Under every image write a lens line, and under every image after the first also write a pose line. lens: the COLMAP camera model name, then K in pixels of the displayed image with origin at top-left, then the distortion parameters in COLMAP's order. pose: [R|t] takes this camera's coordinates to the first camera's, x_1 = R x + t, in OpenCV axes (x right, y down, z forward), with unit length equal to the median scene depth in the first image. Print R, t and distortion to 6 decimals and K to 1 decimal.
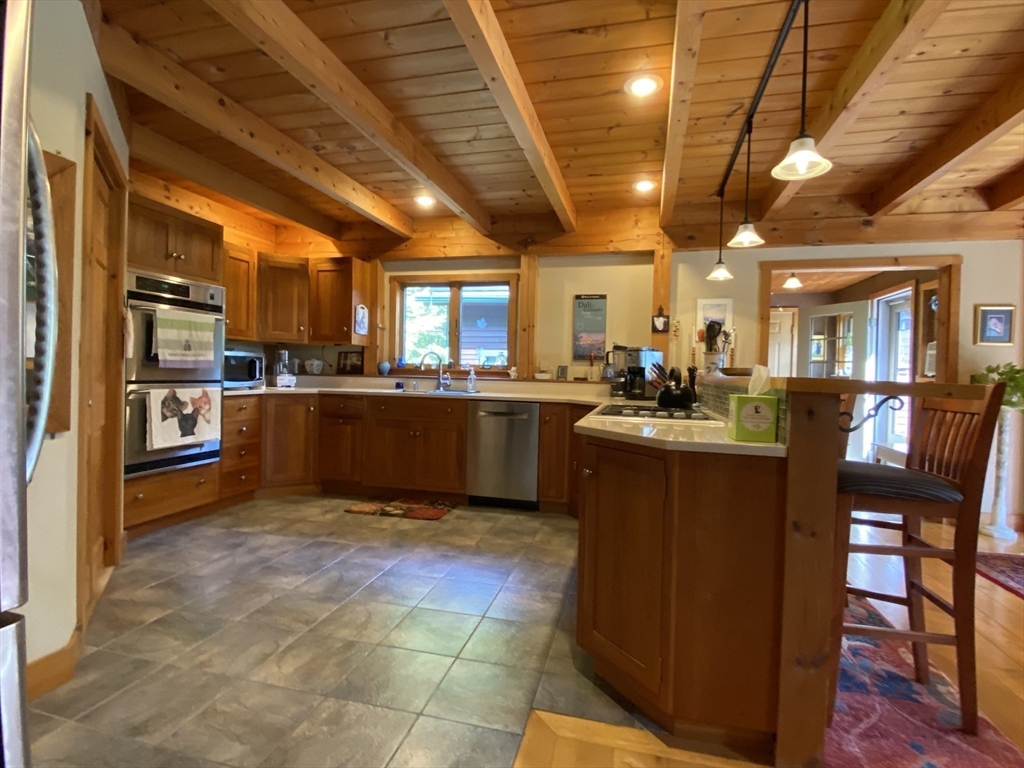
lens RADIAL K [[499.4, 0, 512.0], [0, 499.4, 384.0], [0, 0, 1]] dist [0.038490, -0.032622]
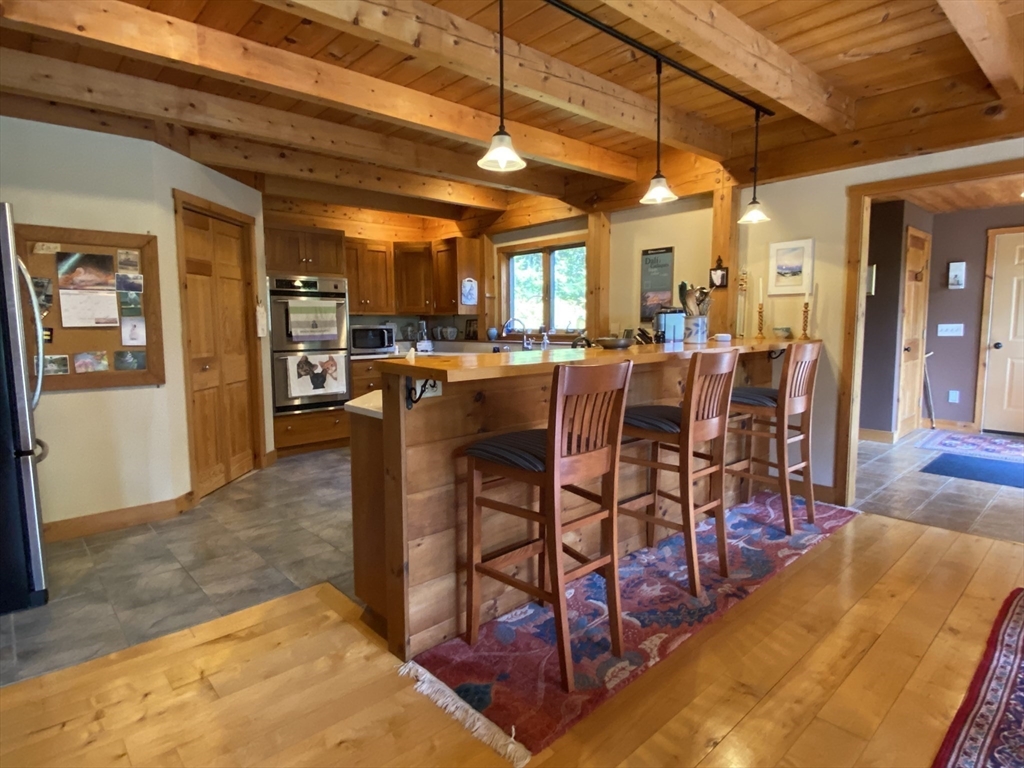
lens RADIAL K [[562.0, 0, 512.0], [0, 562.0, 384.0], [0, 0, 1]] dist [0.020790, -0.000698]
pose [[0.832953, 0.029319, -0.552566, 0.646208], [0.014178, 0.997137, 0.074279, -0.018714], [0.553162, -0.069705, 0.830153, -0.008050]]
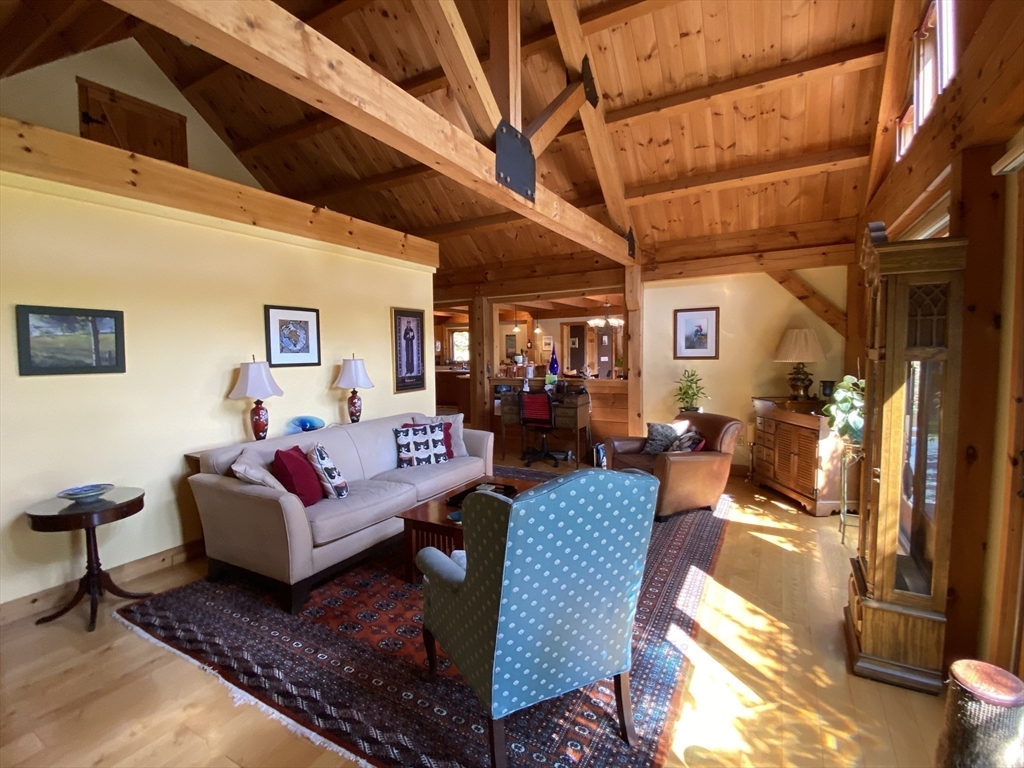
lens RADIAL K [[470.9, 0, 512.0], [0, 470.9, 384.0], [0, 0, 1]] dist [0.020944, -0.015704]
pose [[0.964550, -0.022831, -0.262911, 1.098359], [0.034028, 0.998694, 0.038113, -0.000501], [0.261697, -0.045708, 0.964067, -2.031639]]
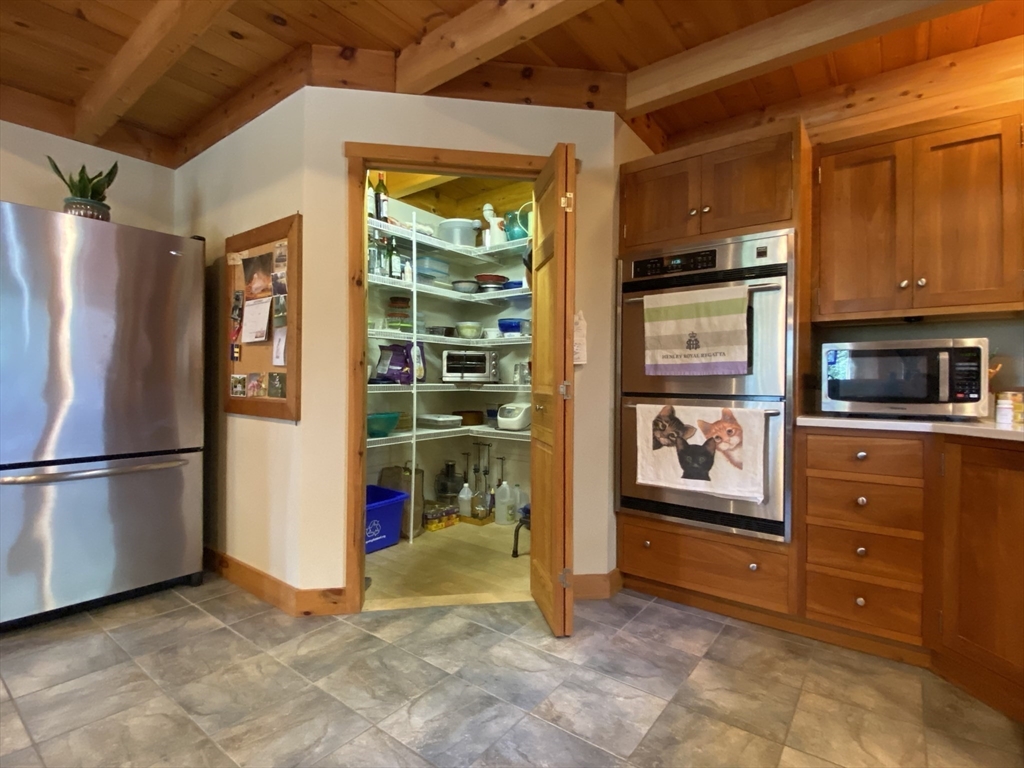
lens RADIAL K [[499.4, 0, 512.0], [0, 499.4, 384.0], [0, 0, 1]] dist [0.038490, -0.032622]
pose [[-0.386587, -0.029883, -0.921769, 0.049023], [-0.041822, 0.999015, -0.014847, -0.000597], [0.921304, 0.032810, -0.387455, 0.980241]]
